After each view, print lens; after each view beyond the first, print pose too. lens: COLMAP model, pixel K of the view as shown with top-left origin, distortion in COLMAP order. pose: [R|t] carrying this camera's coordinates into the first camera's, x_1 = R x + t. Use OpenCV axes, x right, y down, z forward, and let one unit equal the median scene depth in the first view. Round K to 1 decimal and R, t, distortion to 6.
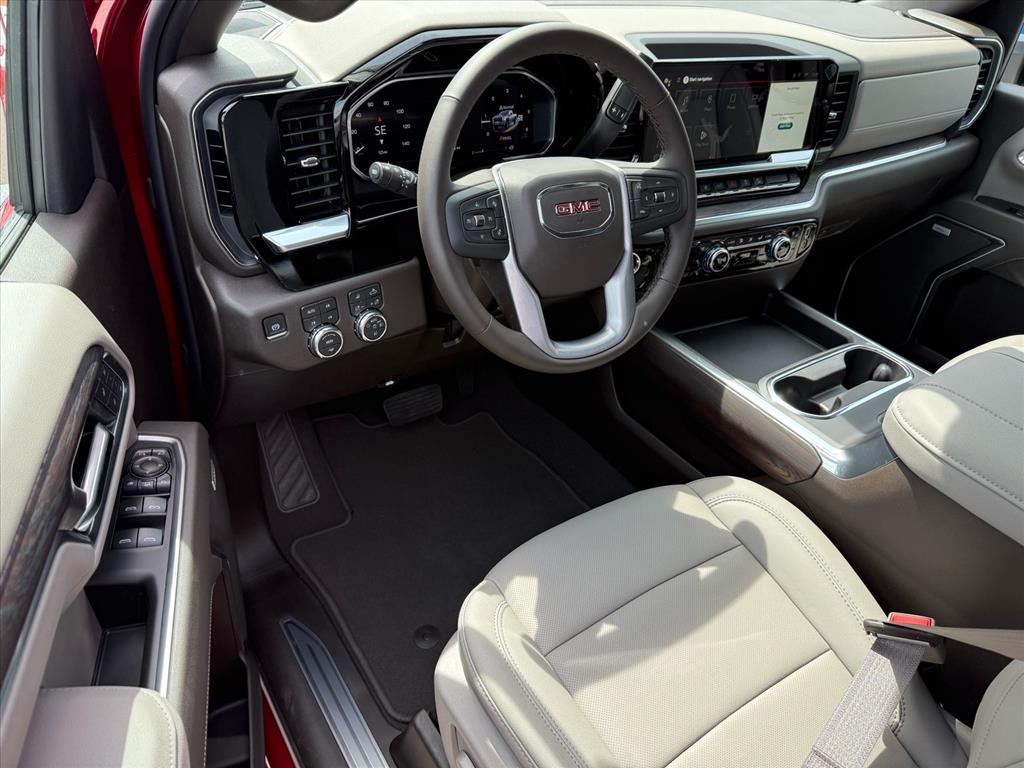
lens RADIAL K [[745.7, 0, 486.9], [0, 745.7, 398.8], [0, 0, 1]] dist [-0.012800, -0.014722]
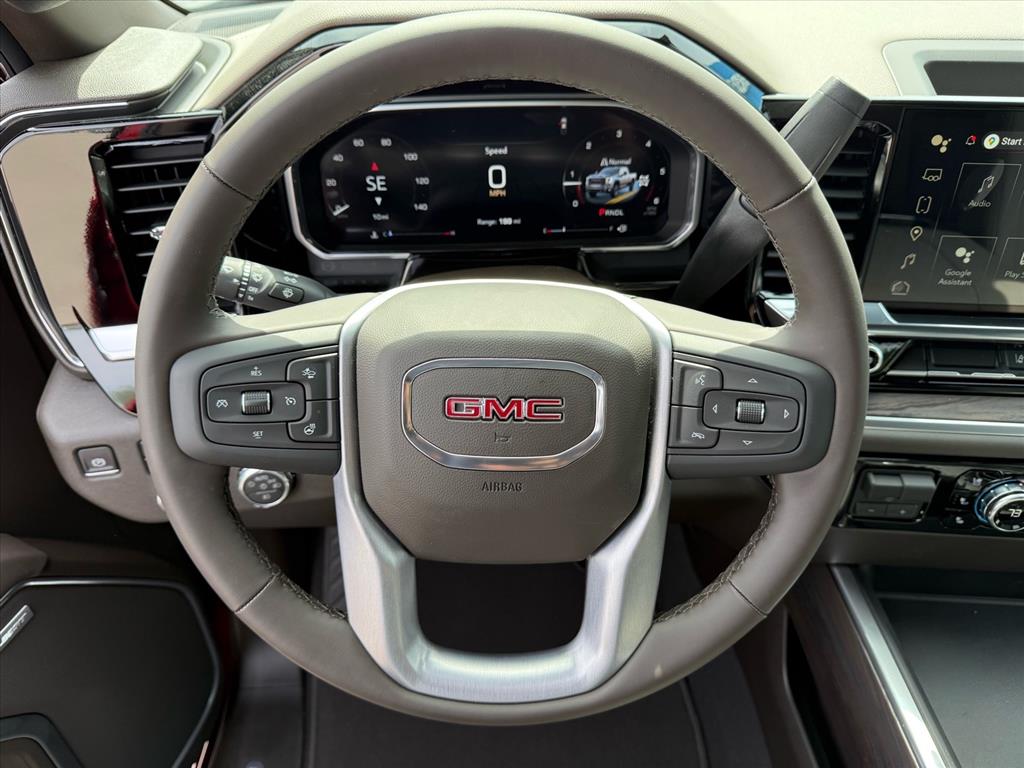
lens RADIAL K [[745.7, 0, 487.2], [0, 745.7, 376.1], [0, 0, 1]] dist [-0.012800, -0.014722]
pose [[0.842840, 0.233560, -0.484841, 0.264389], [-0.245118, 0.968646, 0.040511, -0.231861], [0.479101, 0.084699, 0.873664, 0.465225]]
